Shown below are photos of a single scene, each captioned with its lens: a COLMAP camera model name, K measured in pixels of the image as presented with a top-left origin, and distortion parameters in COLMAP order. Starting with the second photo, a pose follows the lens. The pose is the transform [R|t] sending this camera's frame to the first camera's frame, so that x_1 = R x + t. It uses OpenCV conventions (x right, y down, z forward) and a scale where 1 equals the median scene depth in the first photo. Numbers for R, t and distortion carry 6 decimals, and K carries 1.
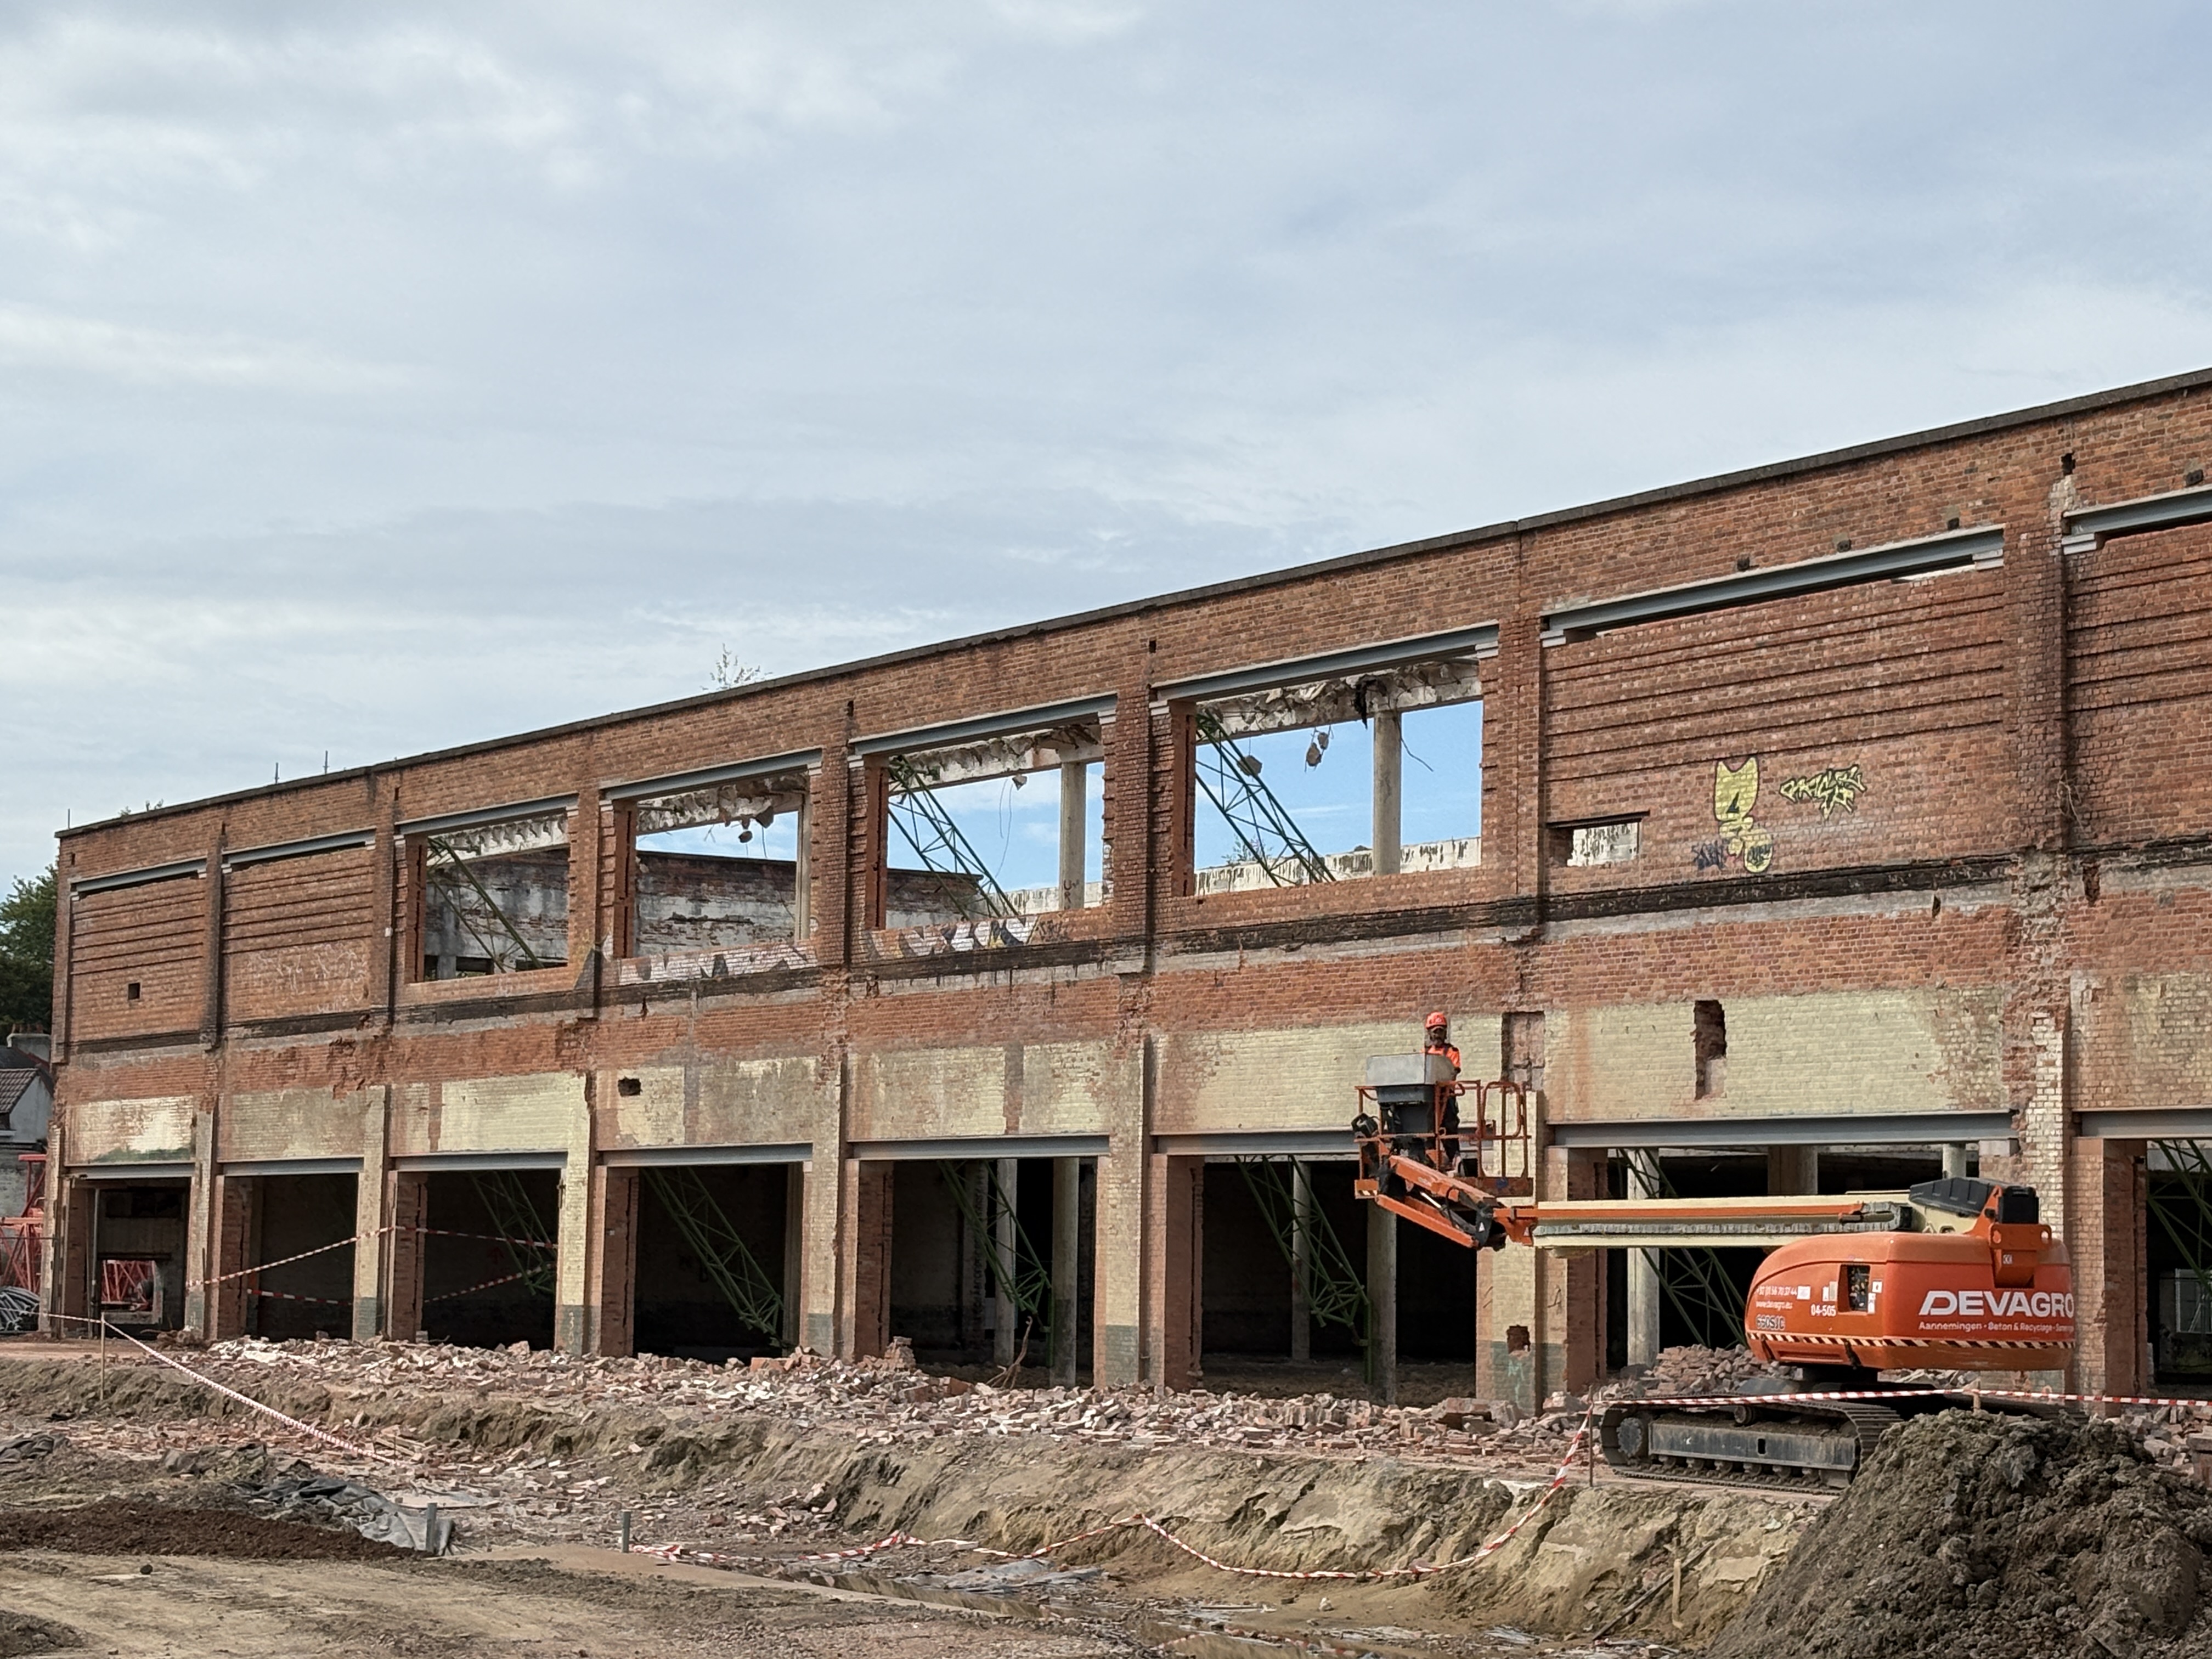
lens RADIAL K [[4398.4, 0, 1107.5], [0, 4398.4, 828.6], [0, 0, 1]] dist [0.195776, 0.000000]
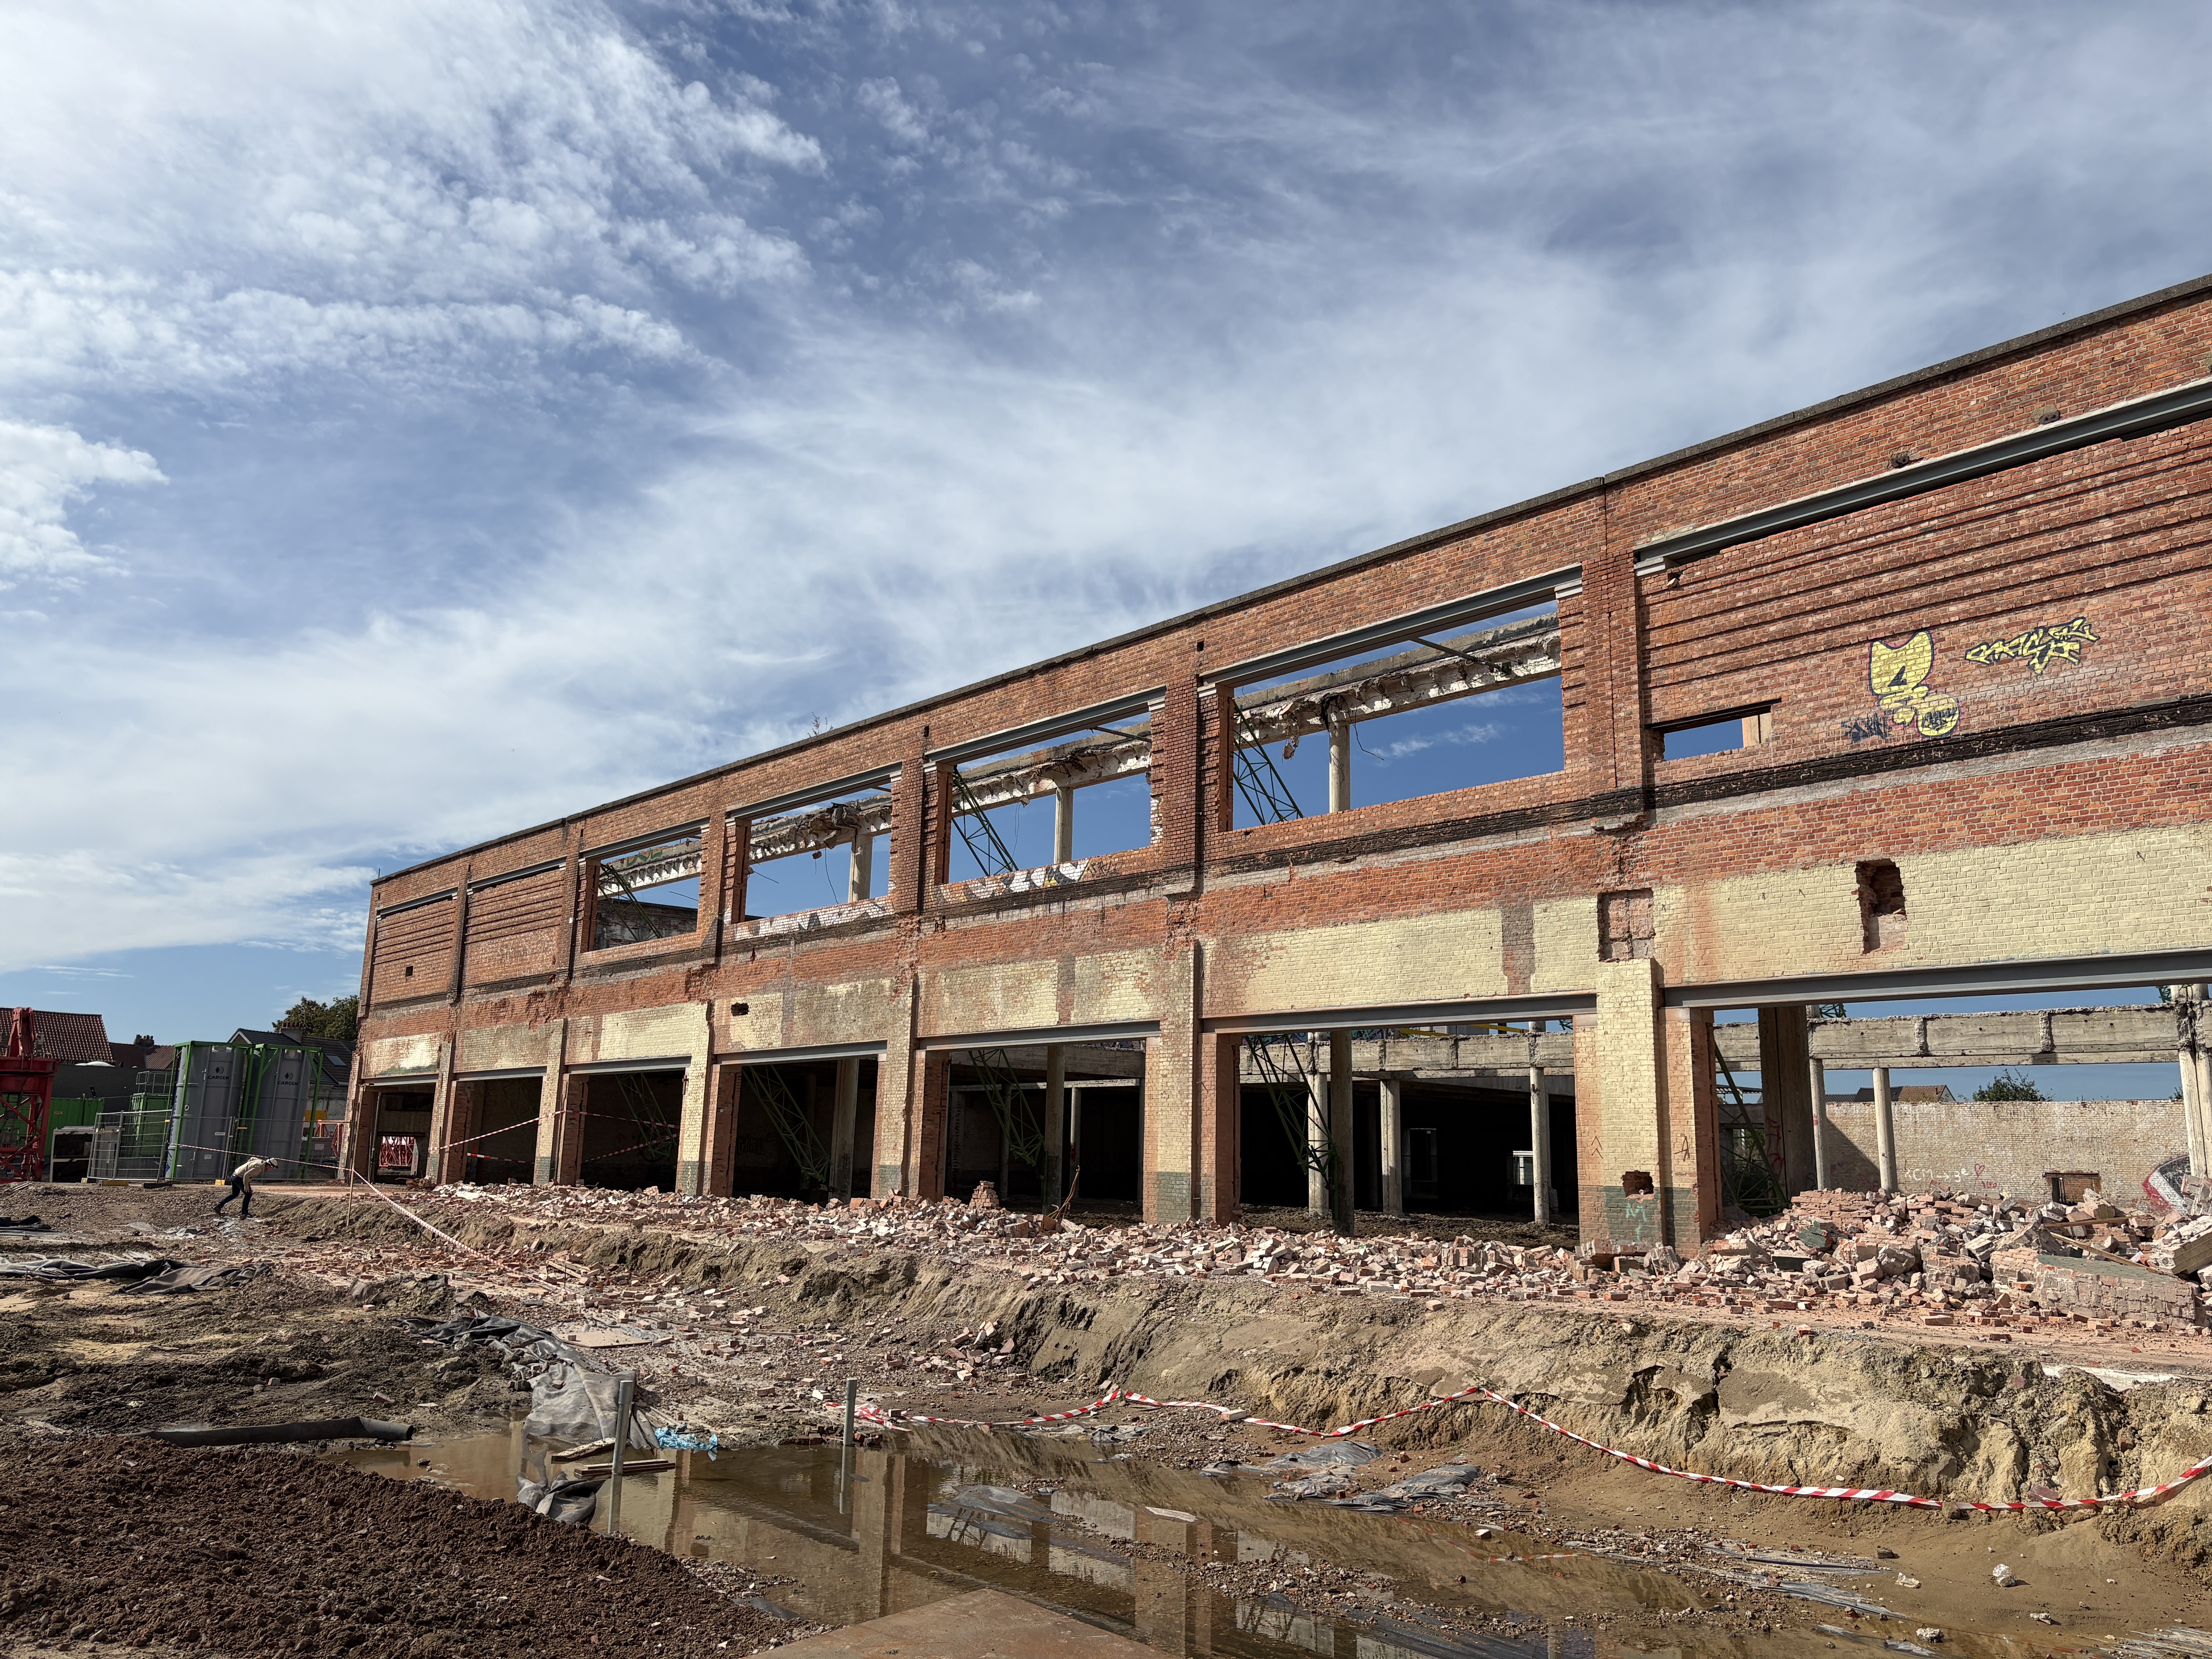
lens RADIAL K [[1651.0, 0, 1120.9], [0, 1651.0, 800.3], [0, 0, 1]] dist [0.047996, -0.054948]
pose [[0.986412, 0.039558, 0.159457, -0.096668], [-0.020933, 0.992931, -0.116831, 0.067168], [-0.162952, 0.111906, 0.980267, 0.565095]]
